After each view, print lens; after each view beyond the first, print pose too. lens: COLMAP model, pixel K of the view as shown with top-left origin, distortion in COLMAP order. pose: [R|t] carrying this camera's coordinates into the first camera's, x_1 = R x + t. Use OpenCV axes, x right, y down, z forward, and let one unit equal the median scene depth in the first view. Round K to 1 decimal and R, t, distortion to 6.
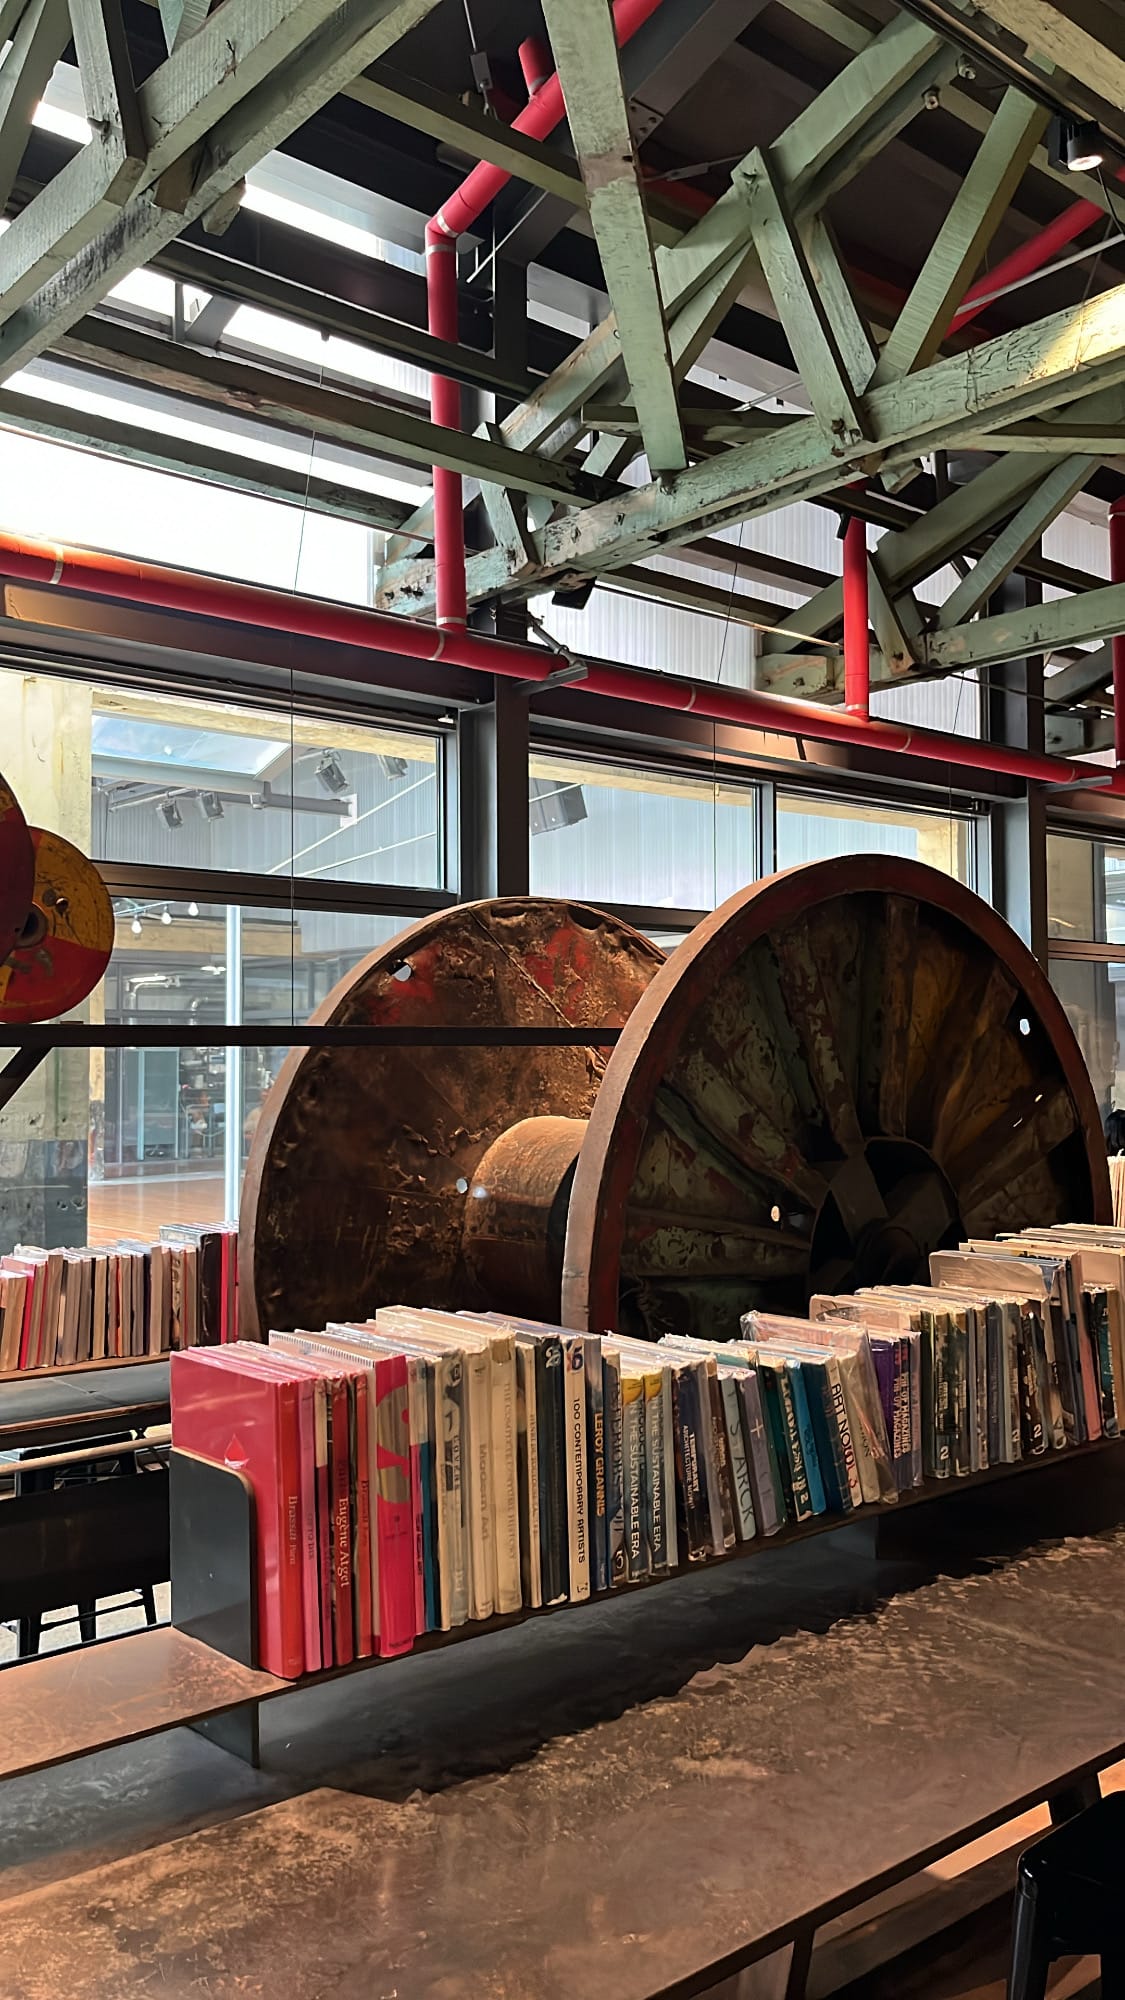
lens RADIAL K [[1590.0, 0, 558.3], [0, 1590.0, 1005.9], [0, 0, 1]] dist [0.060811, -0.076888]
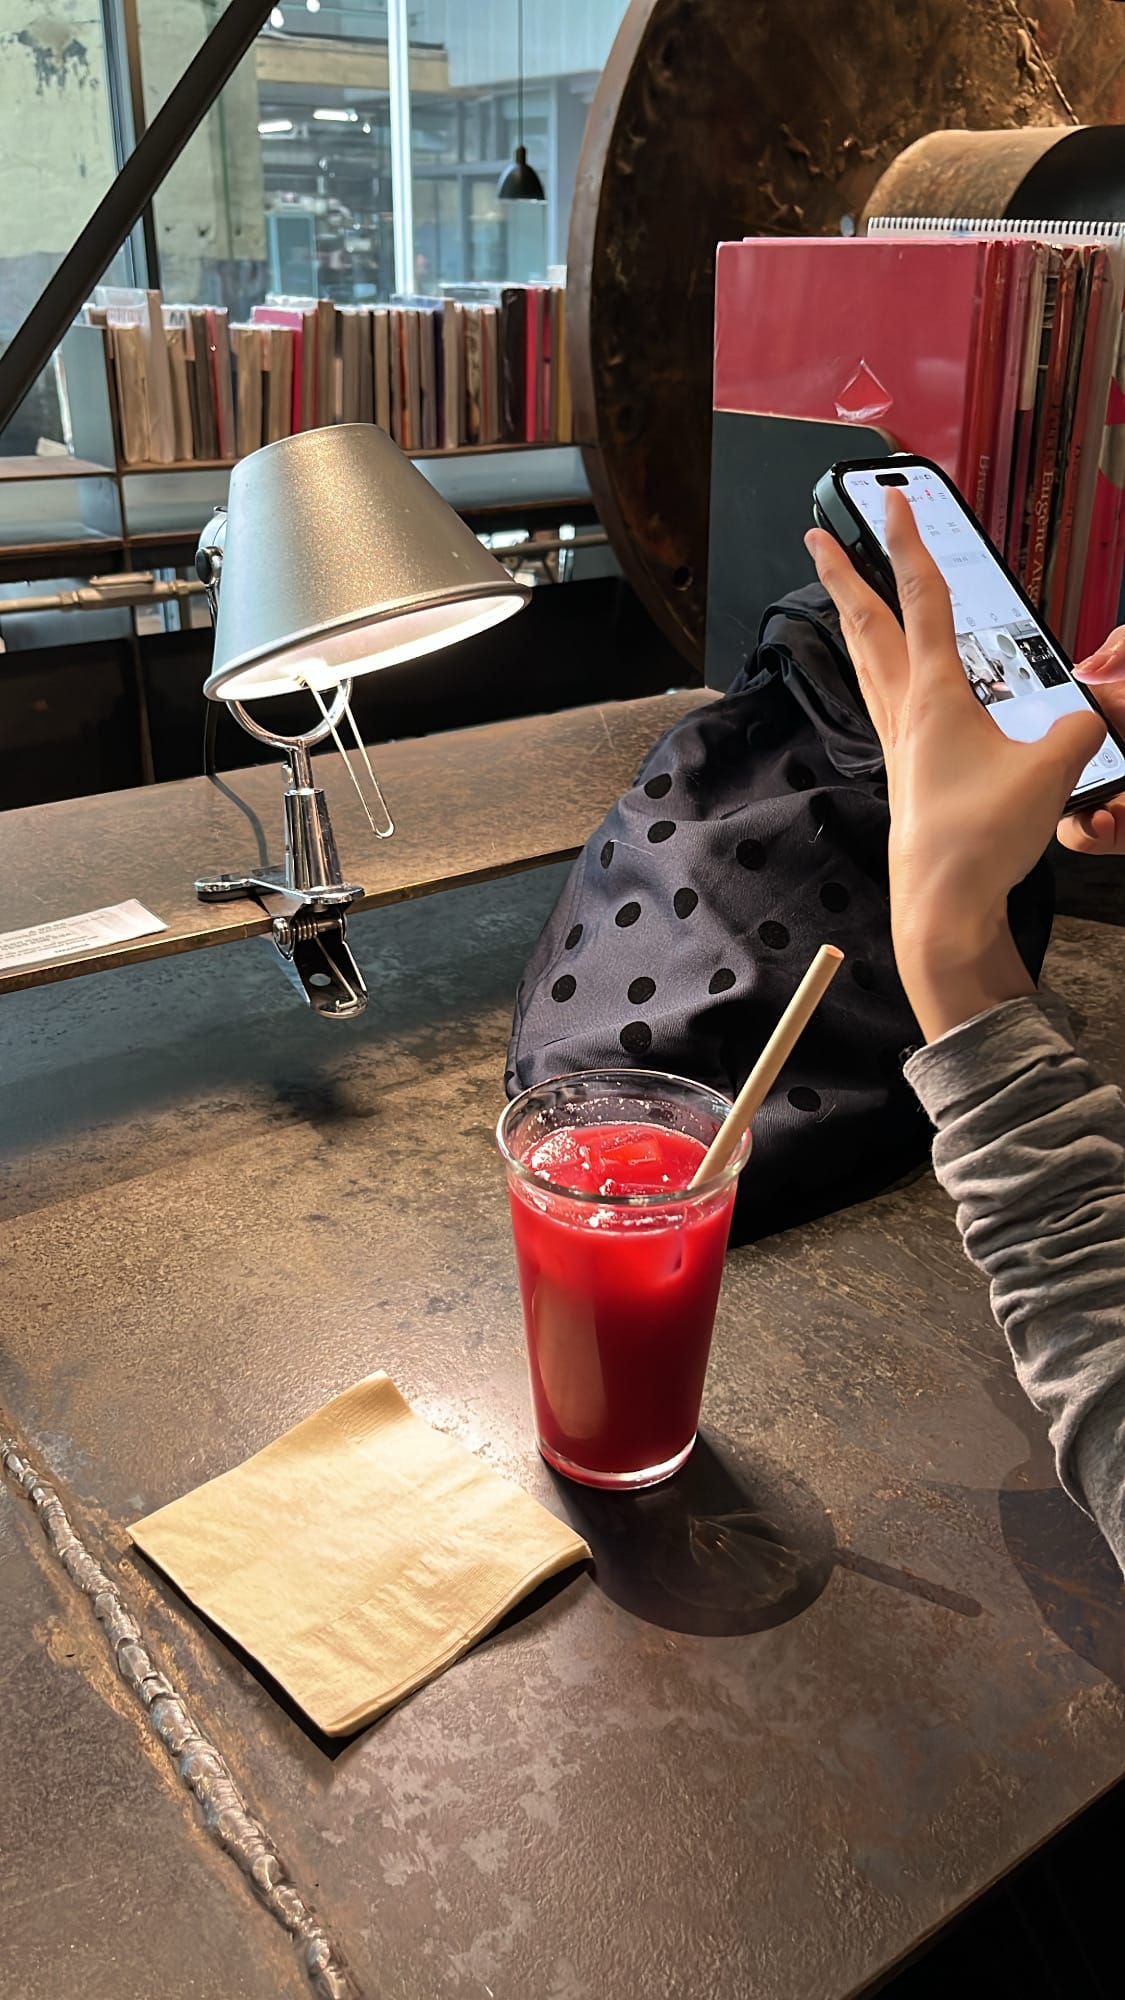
lens RADIAL K [[1590.0, 0, 570.9], [0, 1590.0, 1003.2], [0, 0, 1]] dist [0.060811, -0.076888]
pose [[0.996759, 0.046934, -0.065342, -0.120541], [-0.012492, 0.892633, 0.450610, 0.098749], [0.079475, -0.448333, 0.890326, 0.163509]]
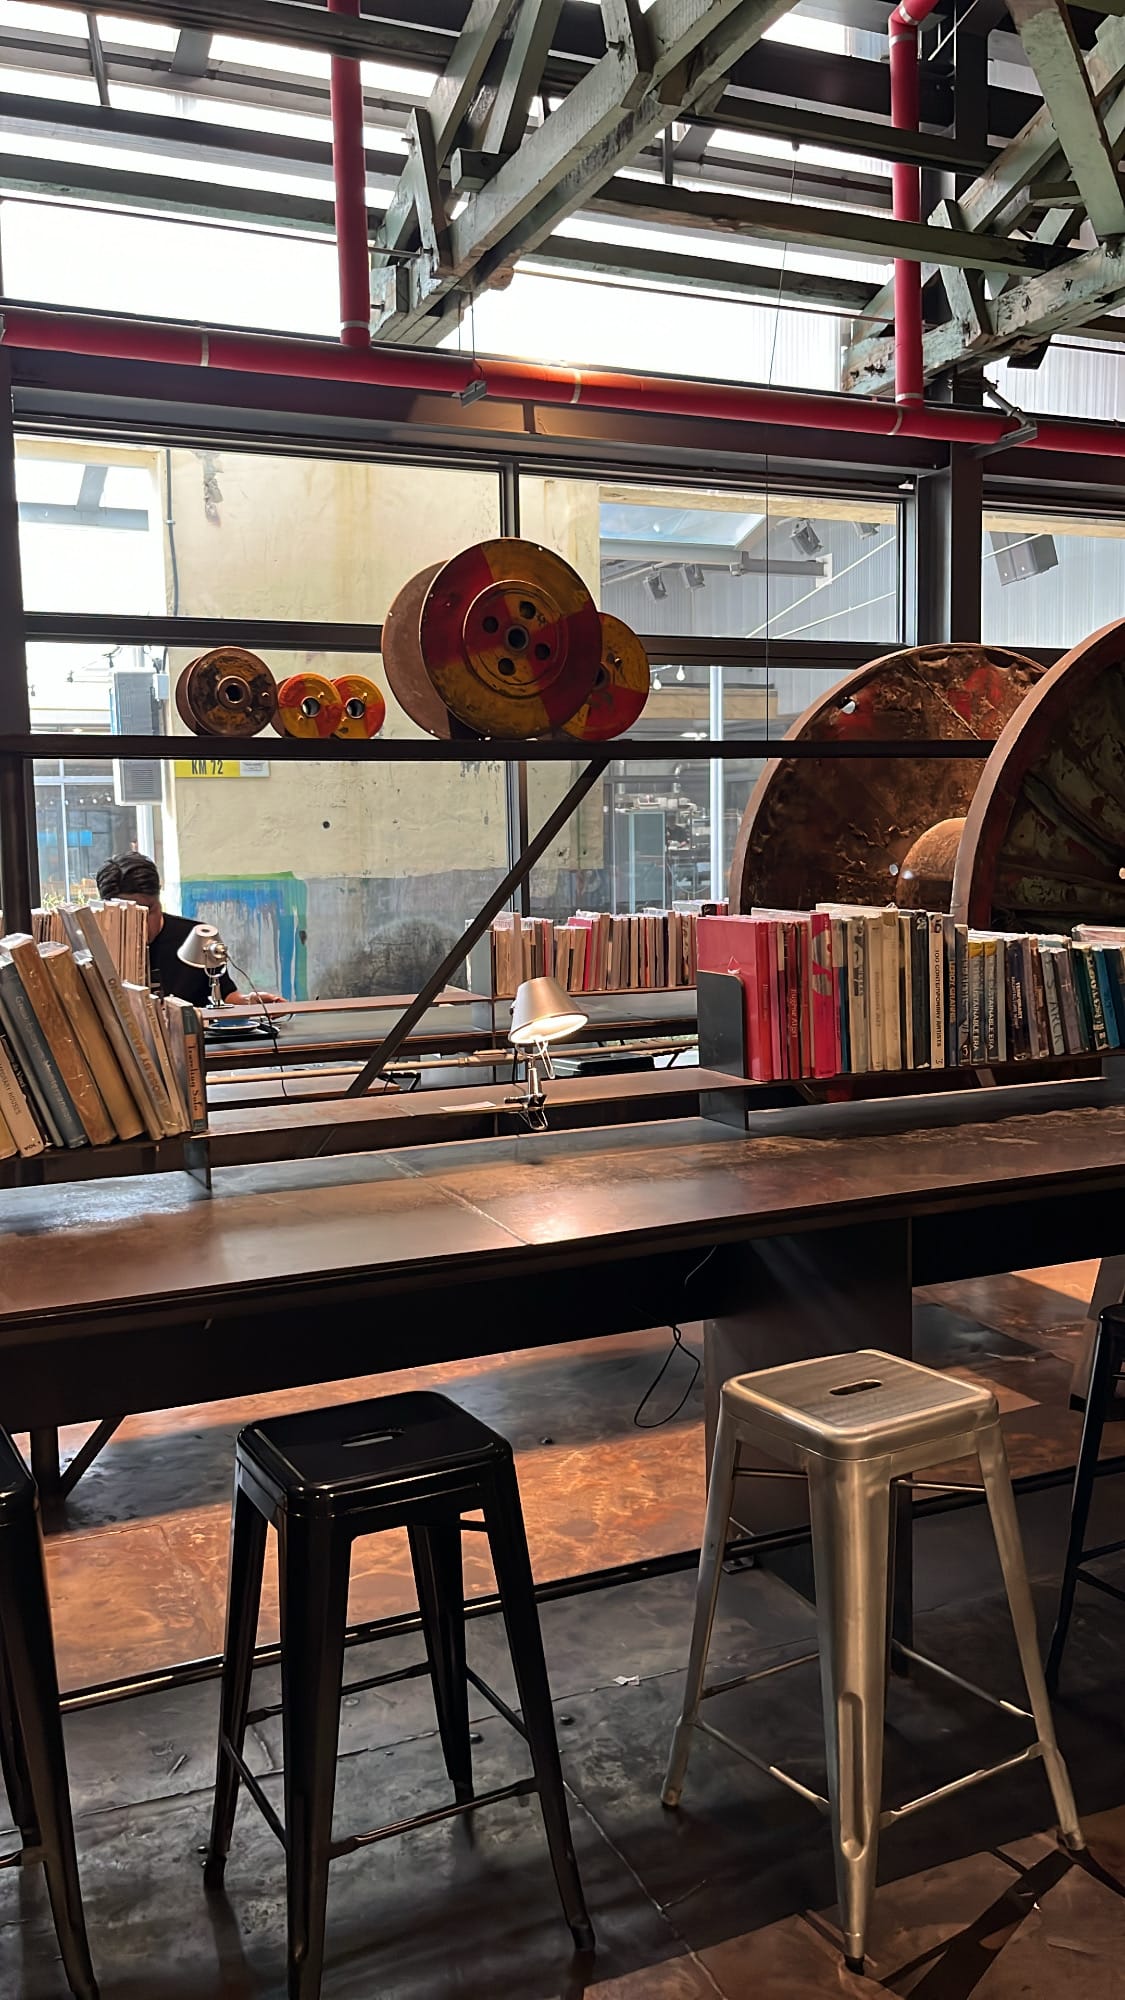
lens RADIAL K [[1590.0, 0, 560.9], [0, 1590.0, 996.7], [0, 0, 1]] dist [0.060811, -0.076888]
pose [[0.956426, 0.015702, -0.291552, 0.061930], [0.024859, 0.990548, 0.134897, 0.031426], [0.290914, -0.136267, 0.946995, -0.348838]]
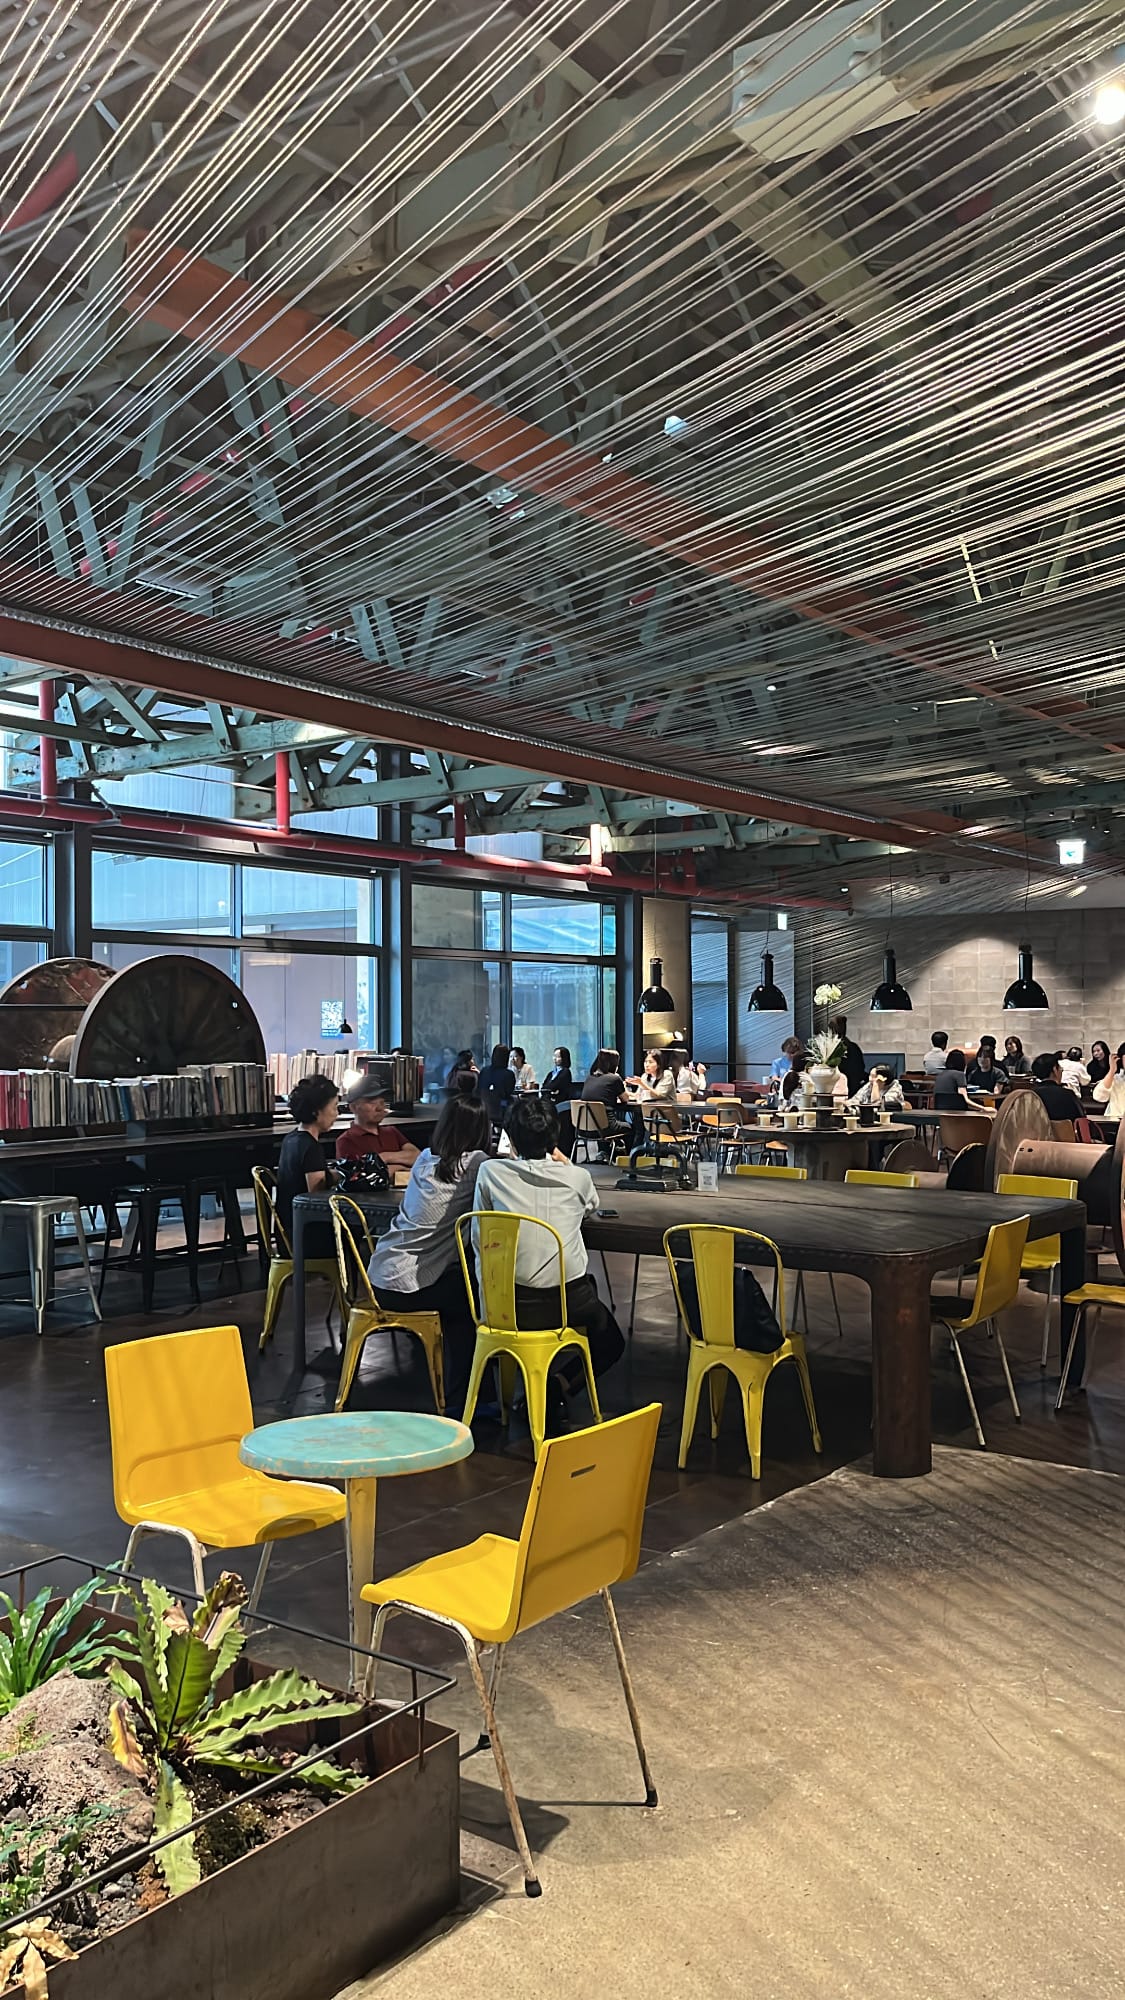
lens RADIAL K [[1590.0, 0, 556.4], [0, 1590.0, 1016.1], [0, 0, 1]] dist [0.060811, -0.076888]
pose [[0.974332, 0.006171, 0.225030, 0.192223], [-0.013415, 0.999439, 0.030678, -0.066208], [-0.224714, -0.032909, 0.973869, -2.061972]]
